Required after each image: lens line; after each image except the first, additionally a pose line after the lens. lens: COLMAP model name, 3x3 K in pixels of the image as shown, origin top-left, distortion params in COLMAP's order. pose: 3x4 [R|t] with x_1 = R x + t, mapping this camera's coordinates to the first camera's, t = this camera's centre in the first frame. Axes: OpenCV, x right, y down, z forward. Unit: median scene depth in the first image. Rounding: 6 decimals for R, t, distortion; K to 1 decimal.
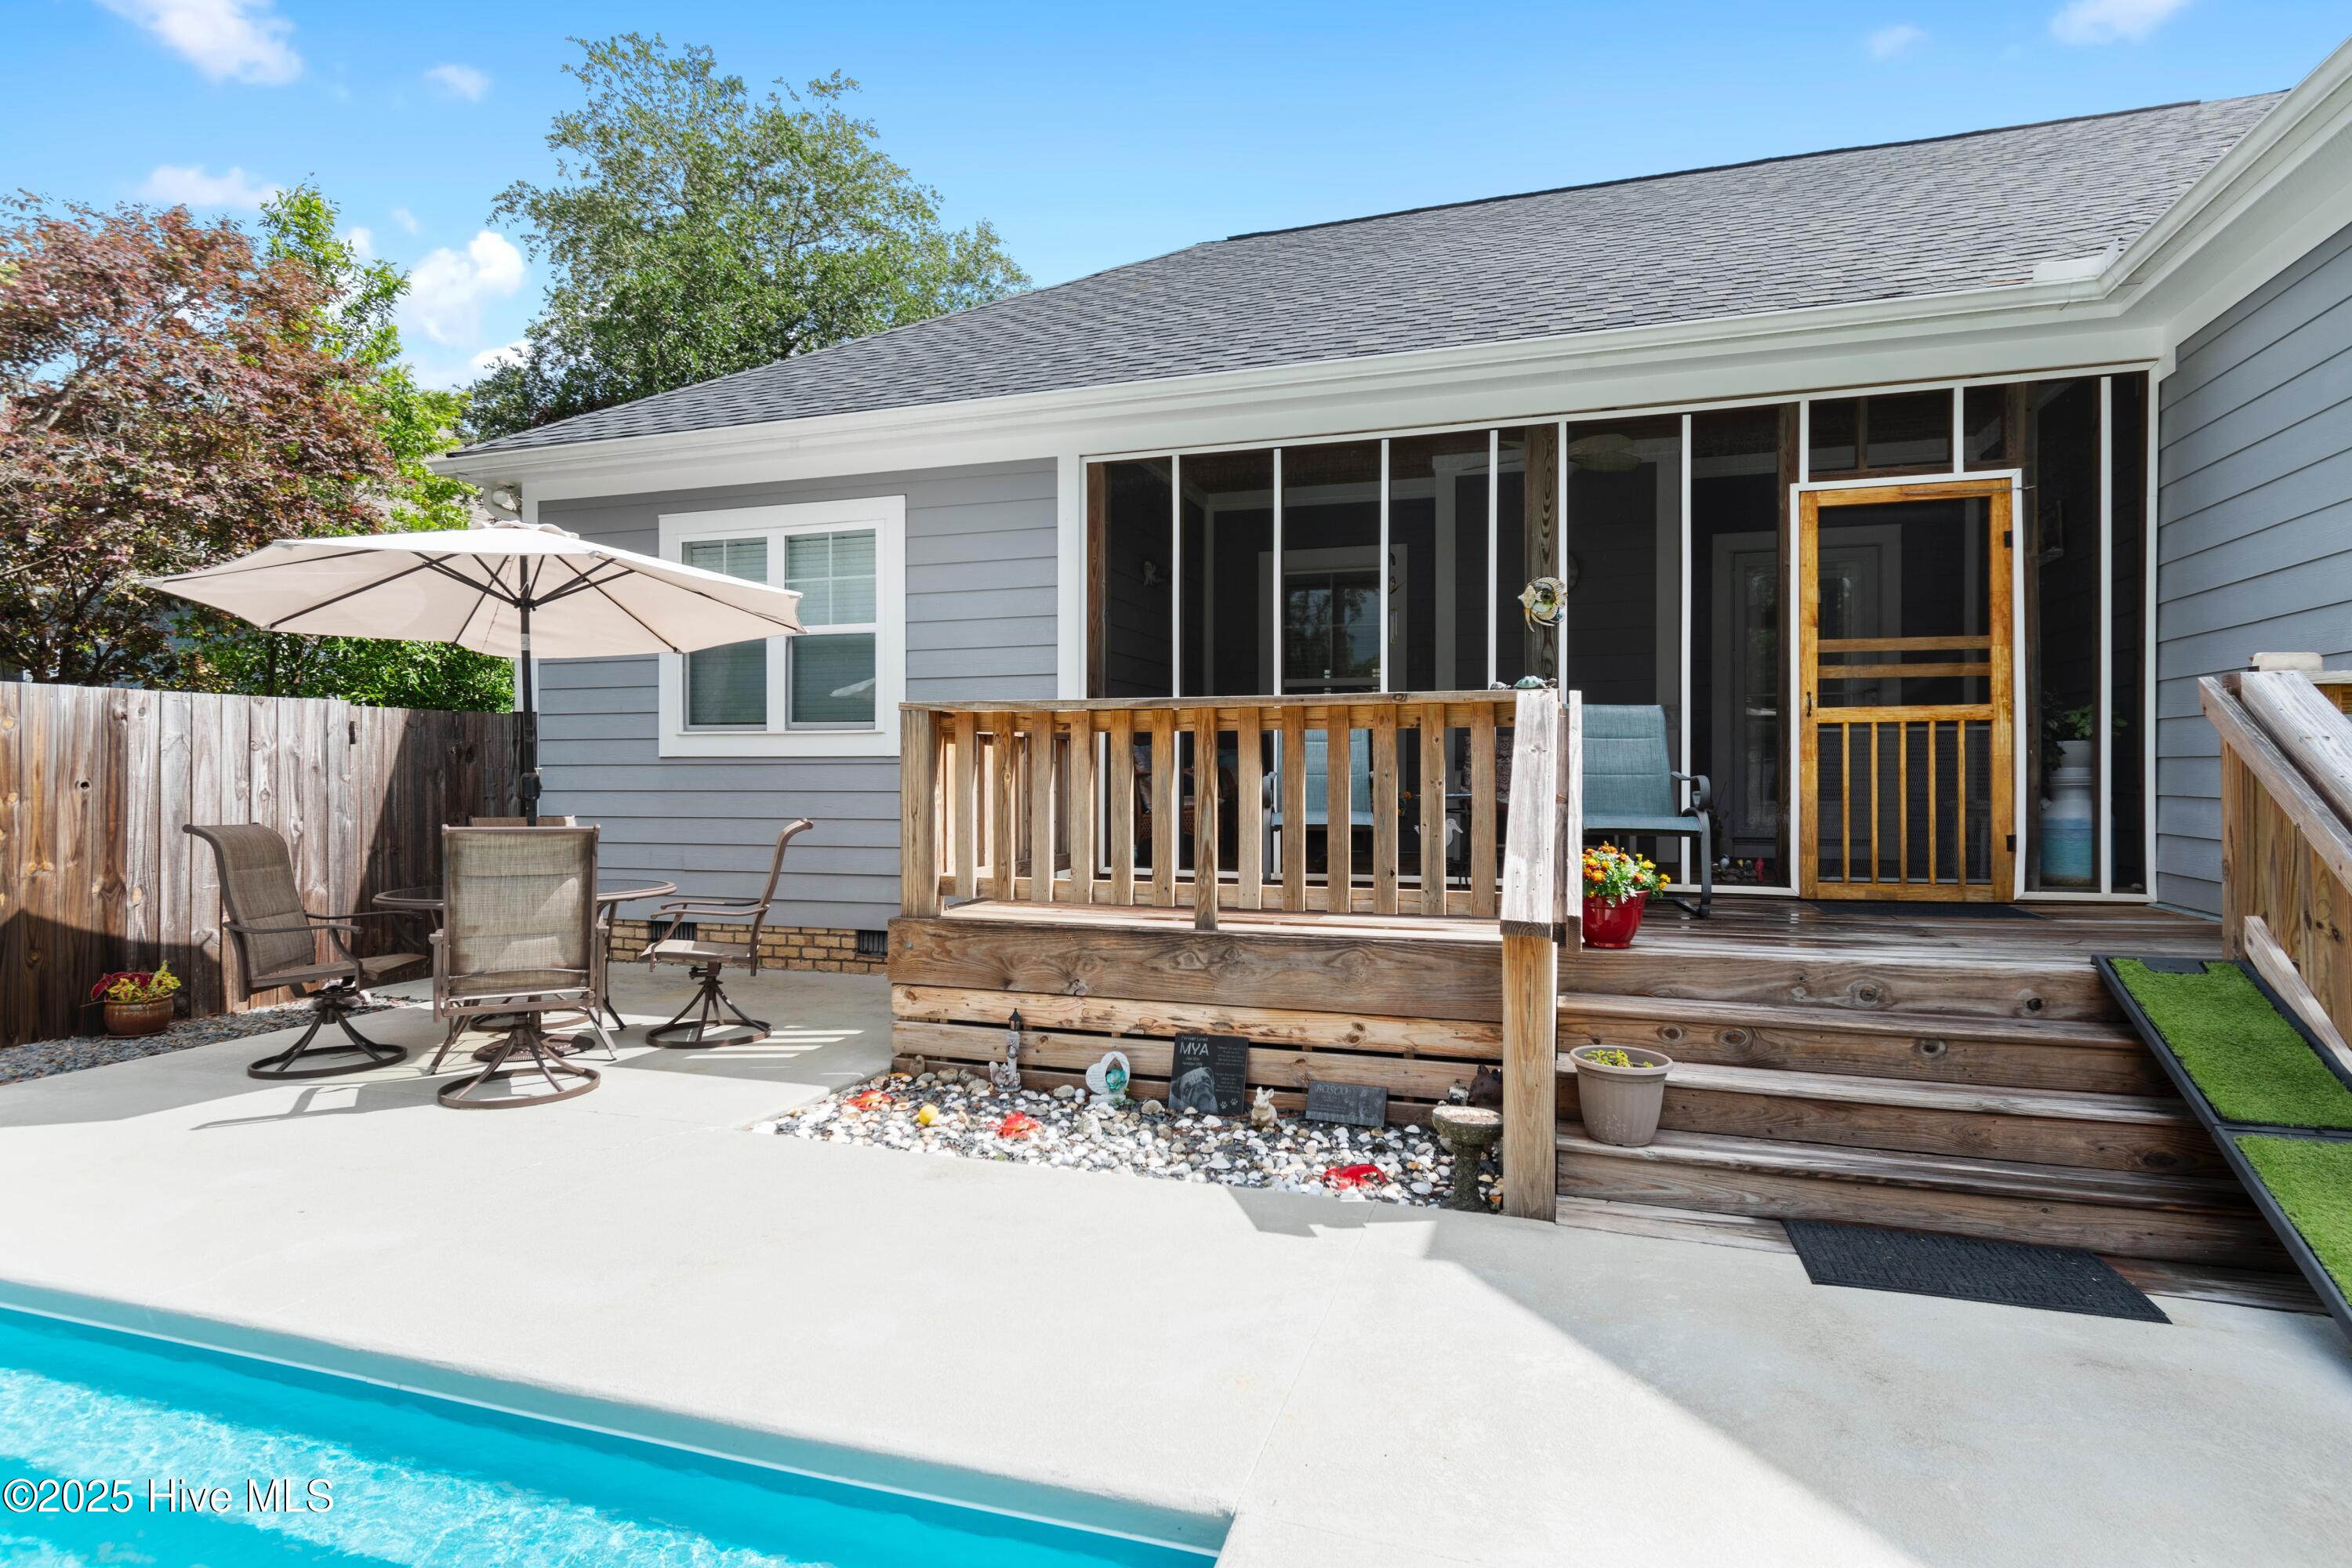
lens RADIAL K [[1188.9, 0, 1176.0], [0, 1188.9, 784.0], [0, 0, 1]] dist [0.000454, 0.000093]
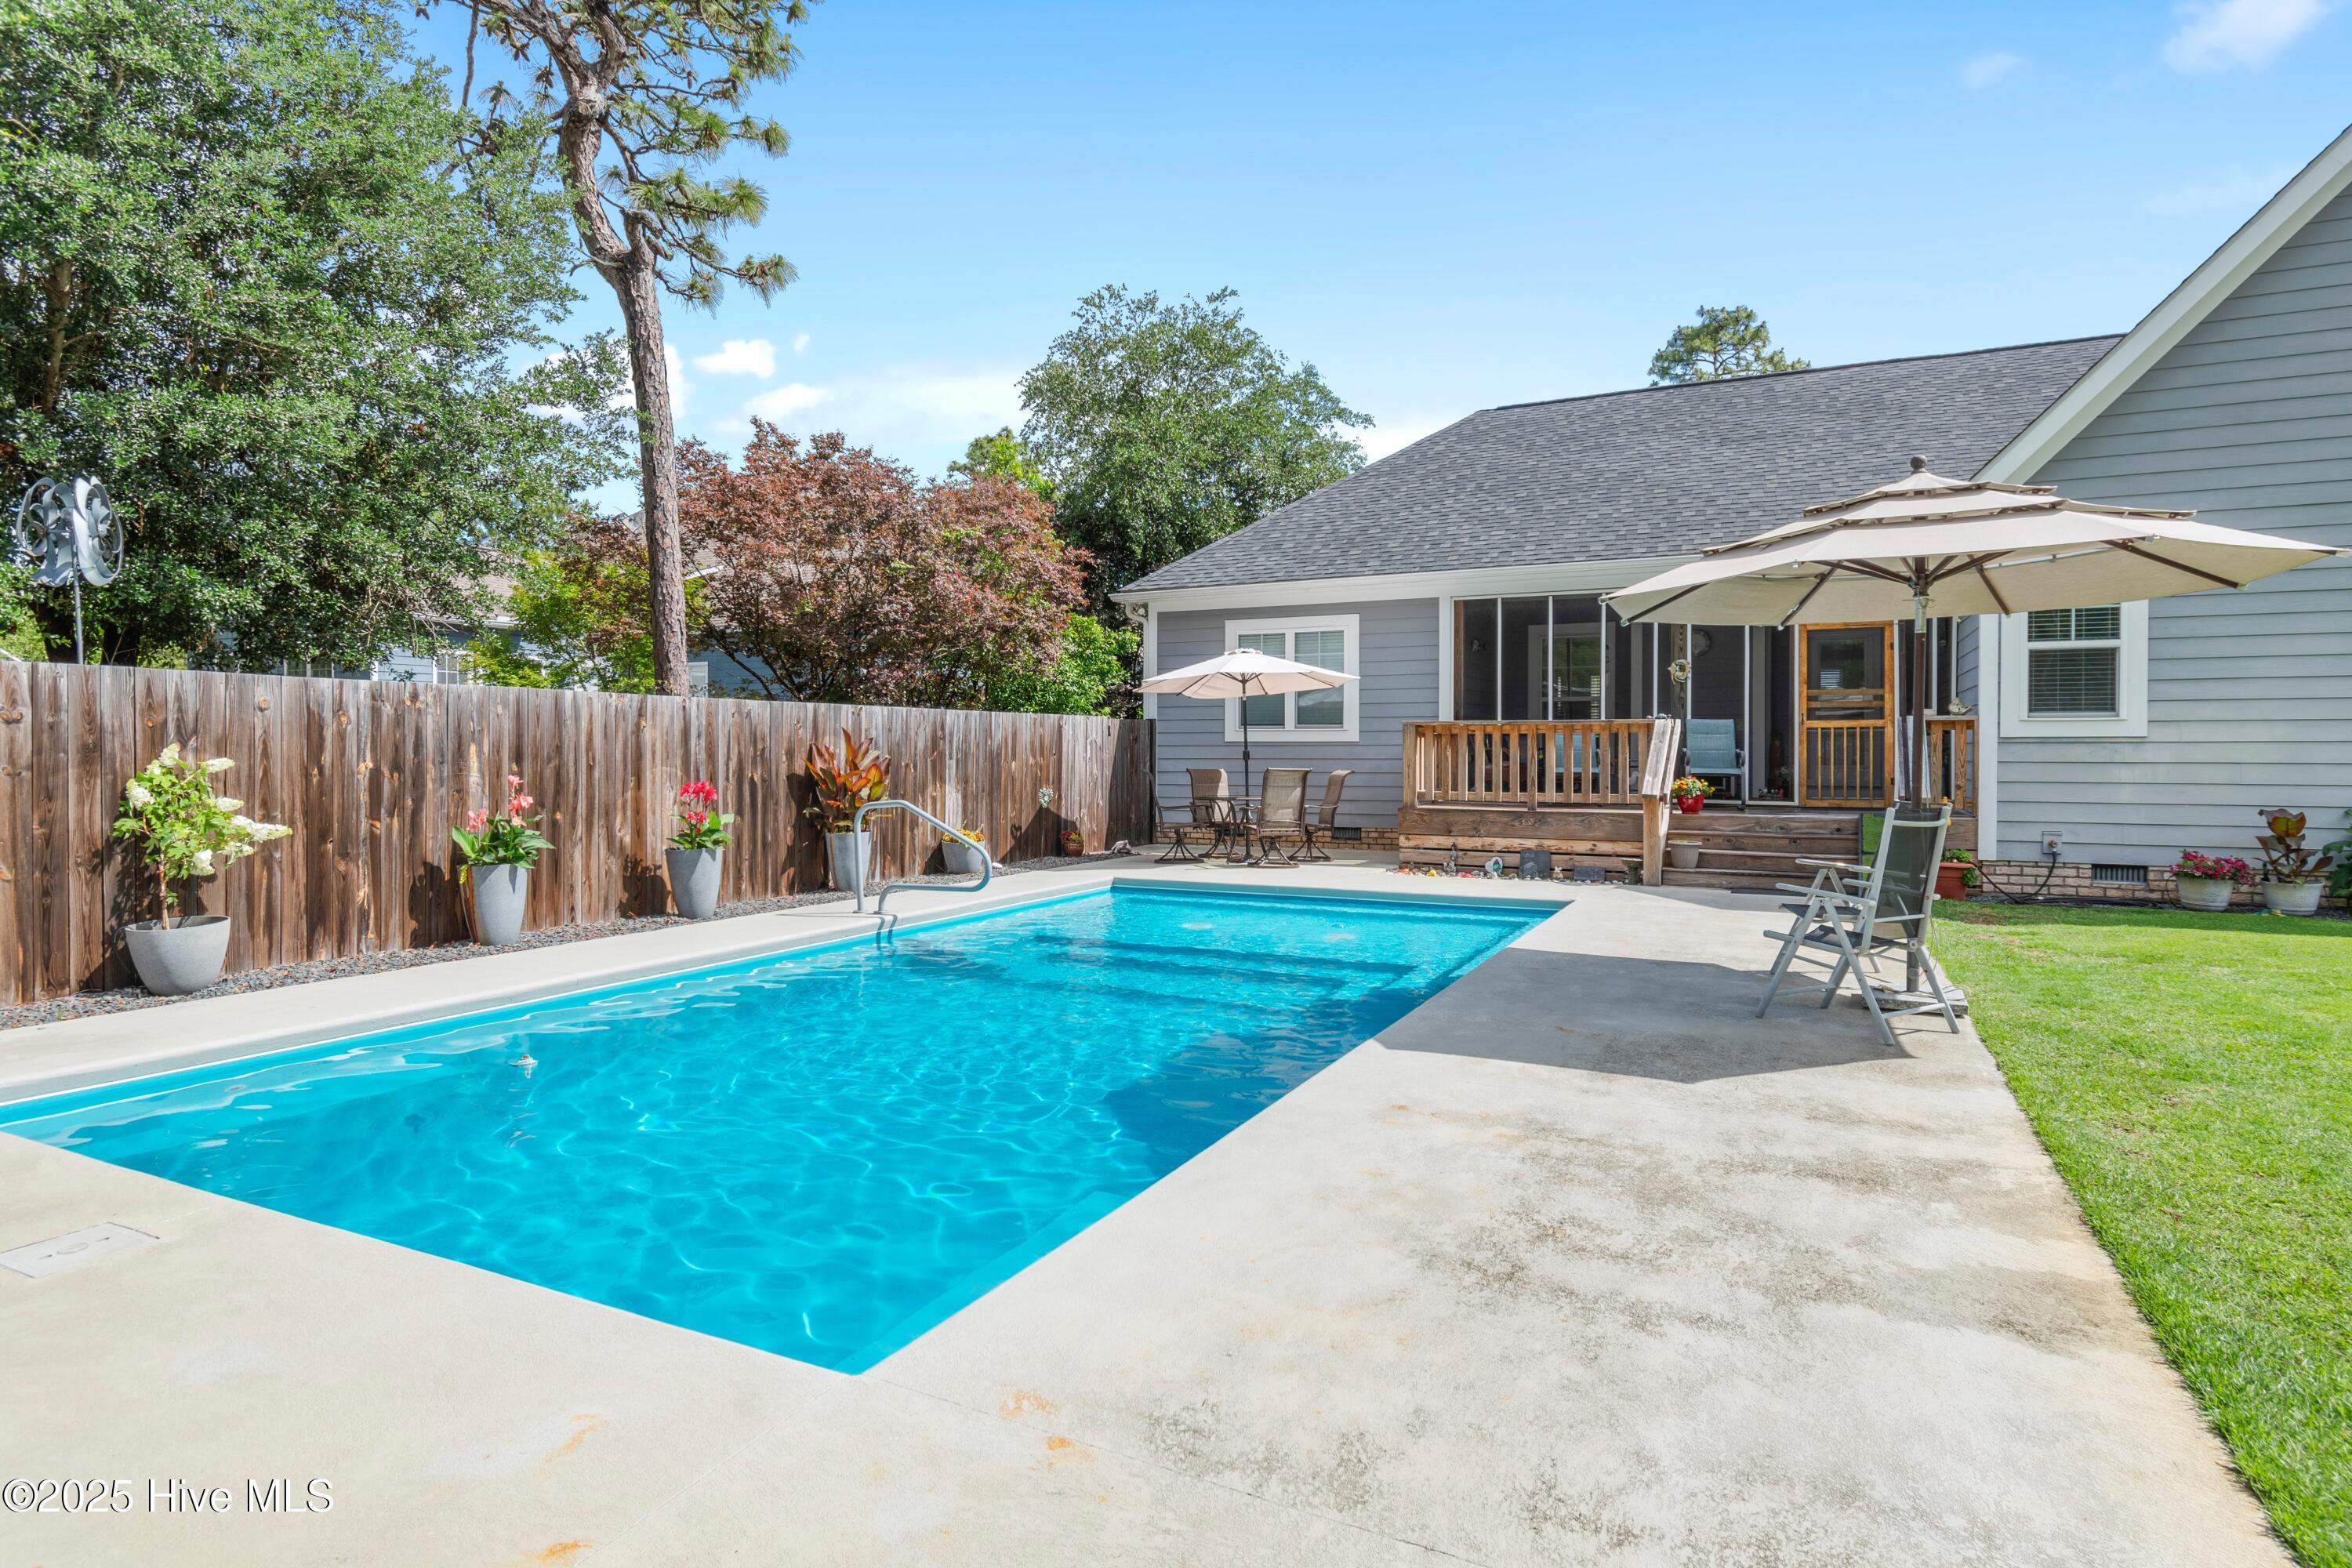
lens RADIAL K [[1286.6, 0, 1171.9], [0, 1286.6, 752.7], [0, 0, 1]] dist [-0.003829, -0.000221]
pose [[0.989228, 0.000997, -0.146379, -0.281839], [-0.002485, 0.999947, -0.009983, 0.022511], [0.146361, 0.010240, 0.989178, -1.553834]]
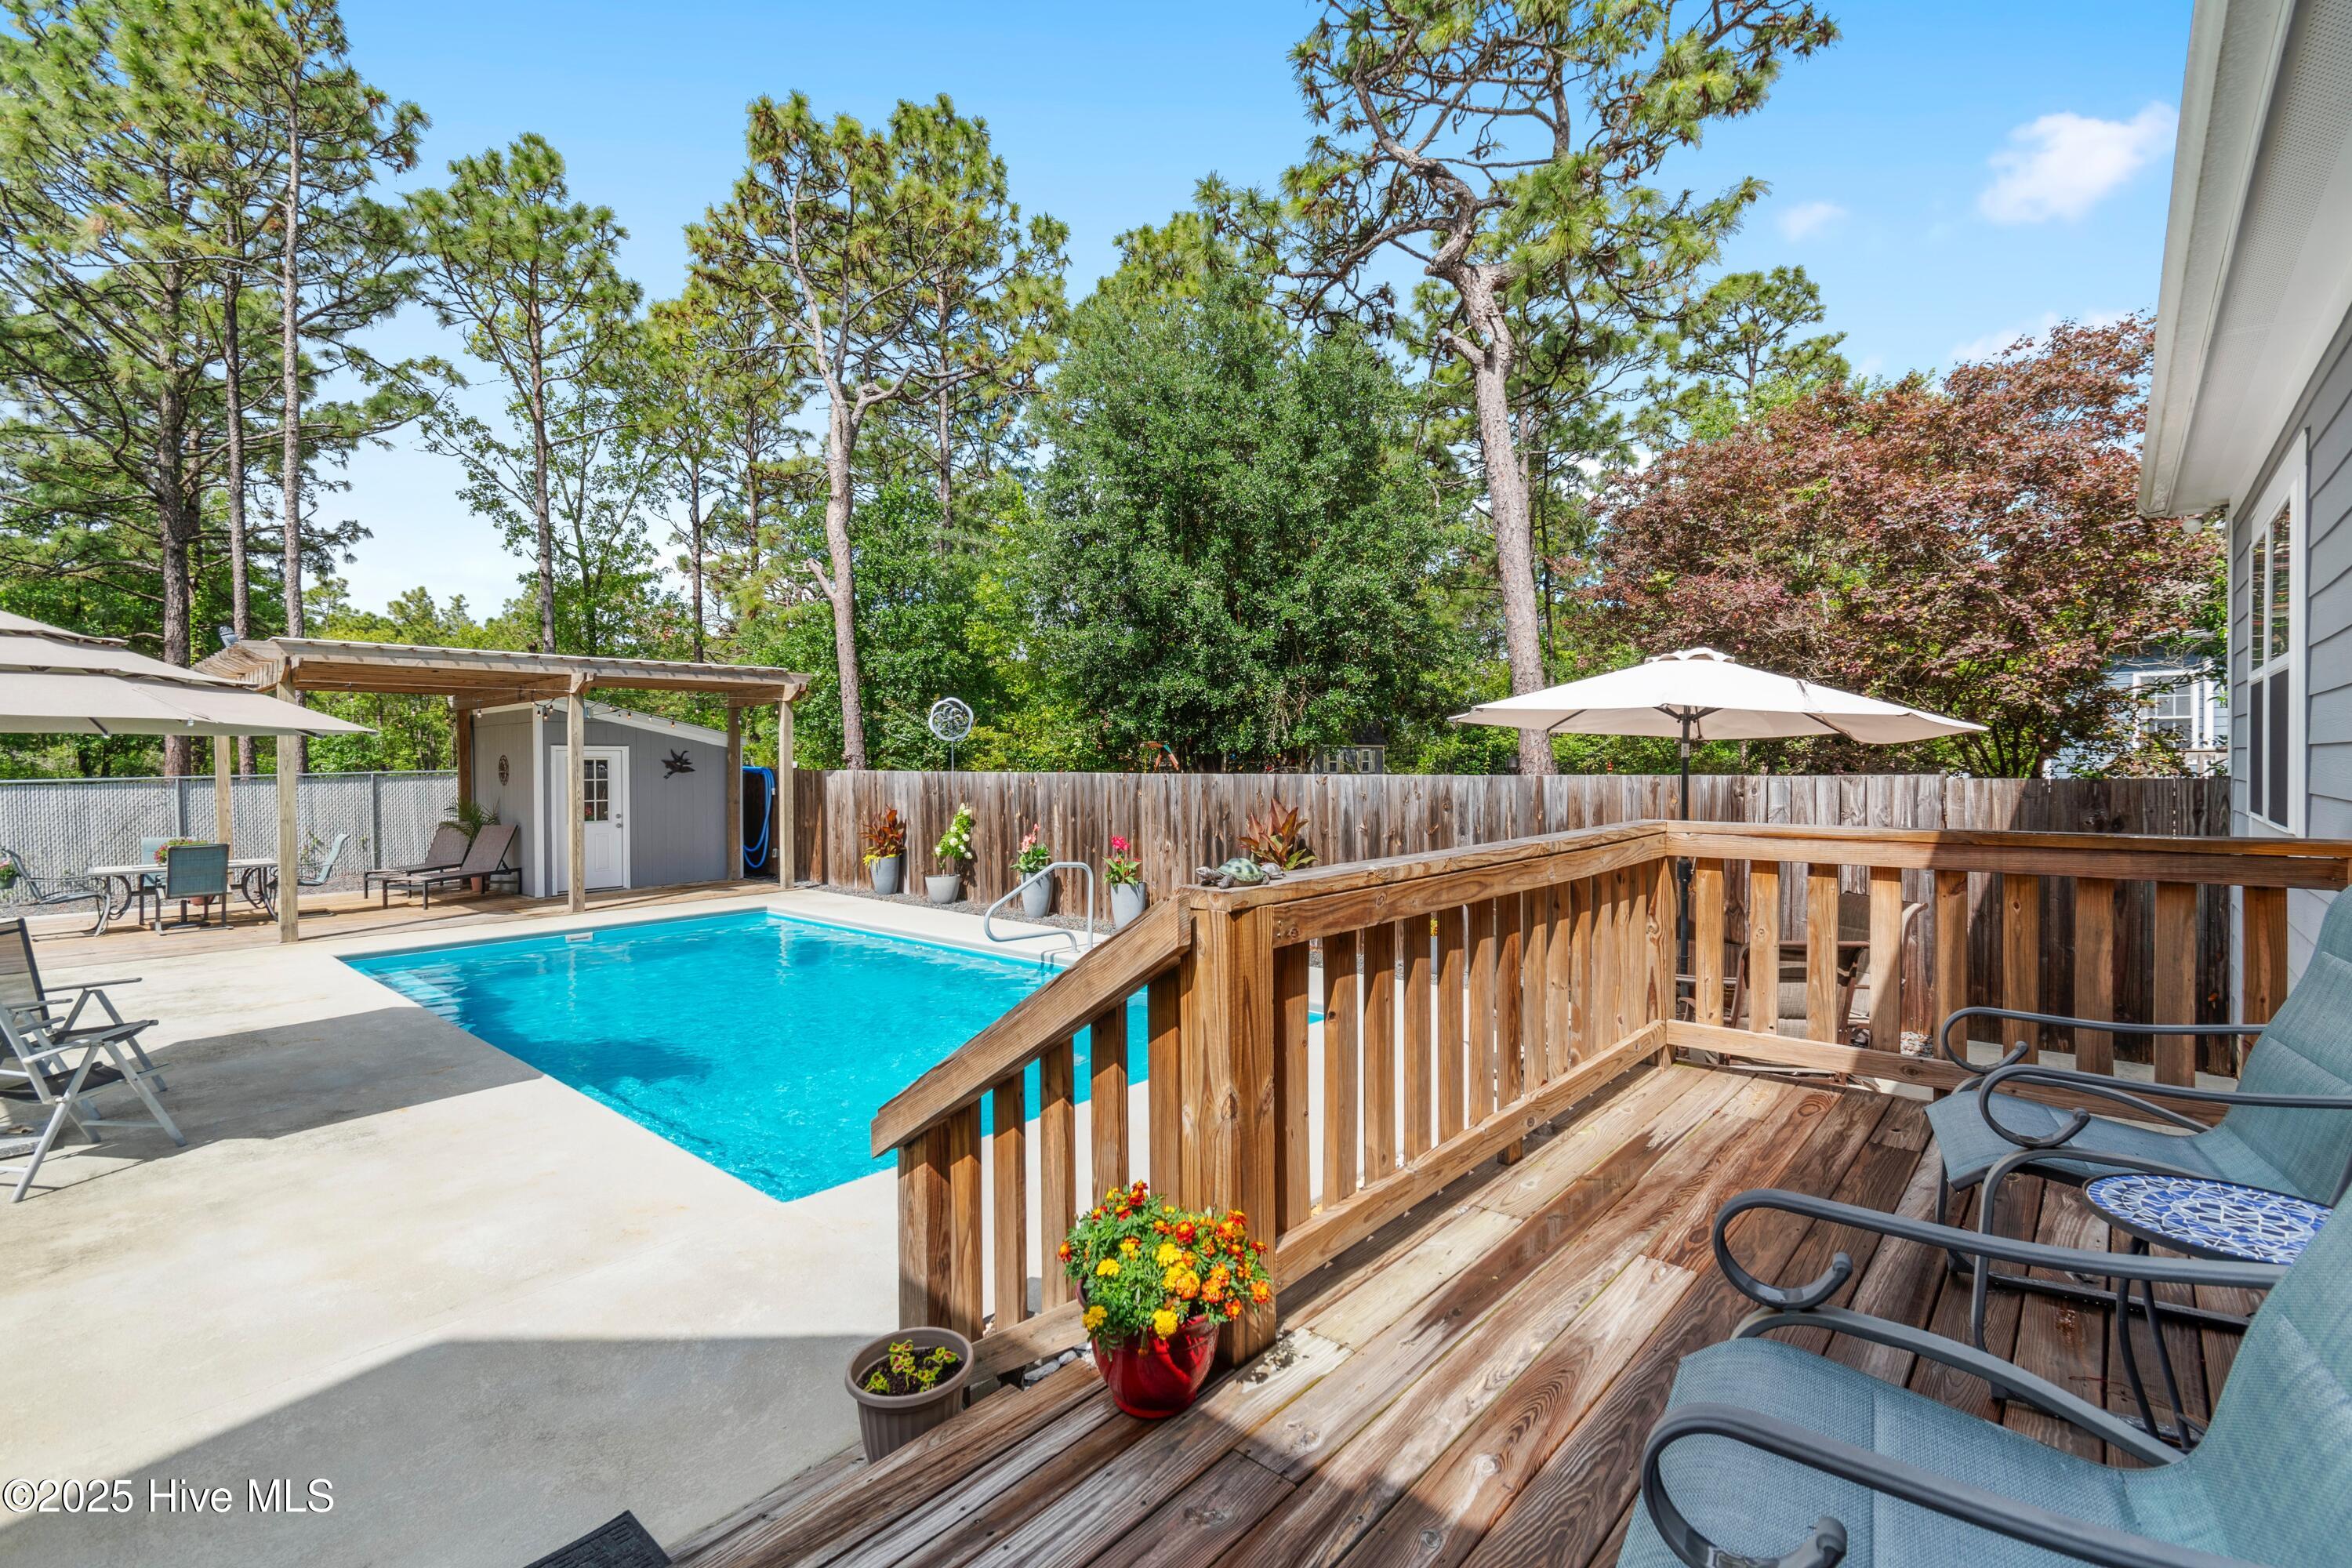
lens RADIAL K [[1044.2, 0, 1176.0], [0, 1044.2, 784.0], [0, 0, 1]] dist [-0.000086, 0.000064]
pose [[-0.399952, 0.027945, -0.916110, 0.584055], [-0.000847, 0.999523, 0.030859, -0.111716], [0.916536, 0.013118, -0.399738, 0.905860]]
